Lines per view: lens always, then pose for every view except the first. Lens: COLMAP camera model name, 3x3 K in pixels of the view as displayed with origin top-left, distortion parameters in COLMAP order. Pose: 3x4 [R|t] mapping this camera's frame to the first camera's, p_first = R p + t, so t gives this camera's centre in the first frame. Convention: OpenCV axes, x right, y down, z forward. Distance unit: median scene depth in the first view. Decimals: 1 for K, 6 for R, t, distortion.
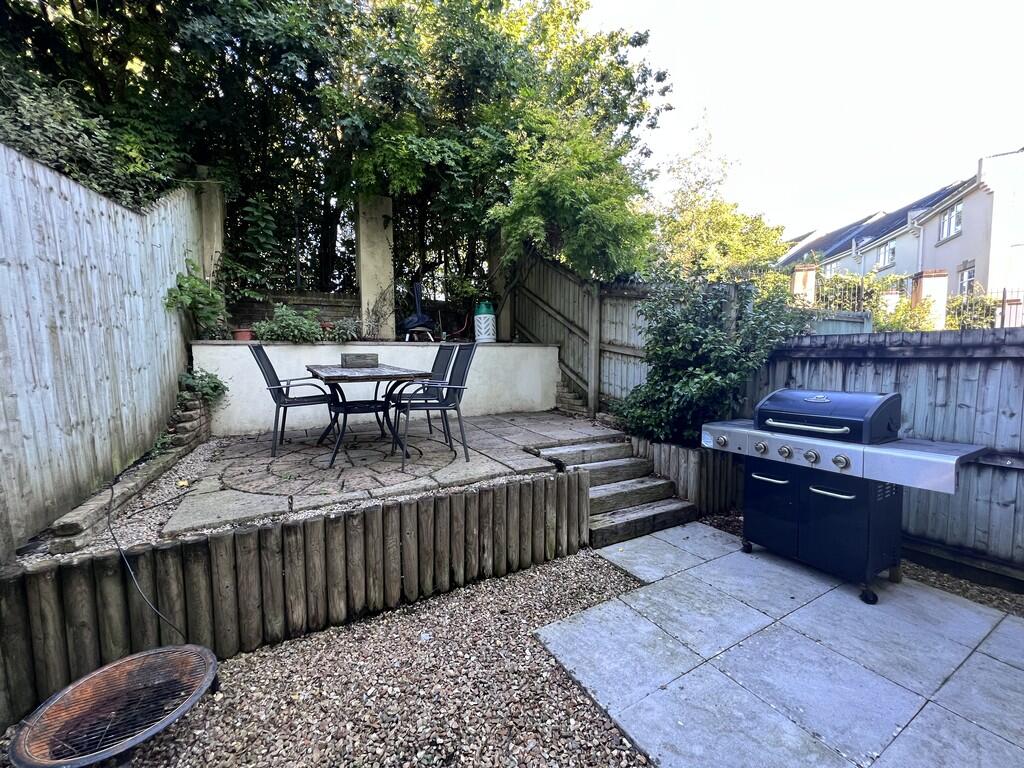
lens RADIAL K [[409.5, 0, 512.4], [0, 409.5, 385.7], [0, 0, 1]] dist [-0.001826, -0.000080]
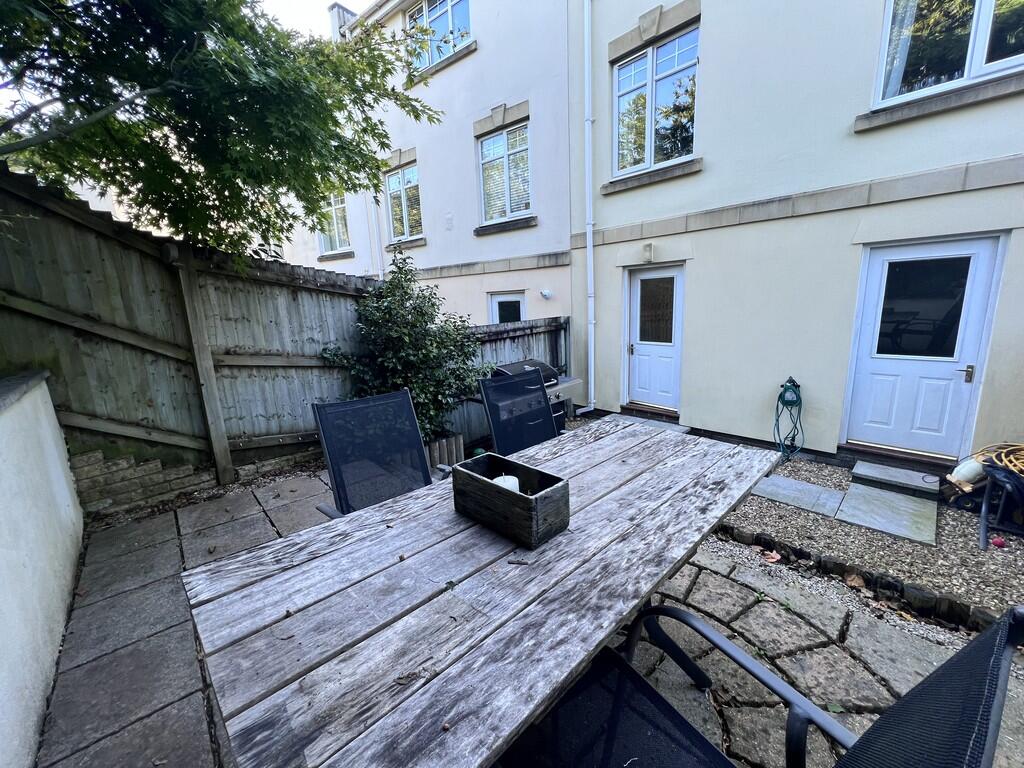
lens RADIAL K [[409.5, 0, 514.3], [0, 409.5, 386.9], [0, 0, 1]] dist [-0.001826, -0.000080]
pose [[-0.243509, -0.186464, 0.951806, -0.827468], [0.114930, 0.968884, 0.219213, -0.257090], [-0.963065, 0.162771, -0.214502, 1.361016]]
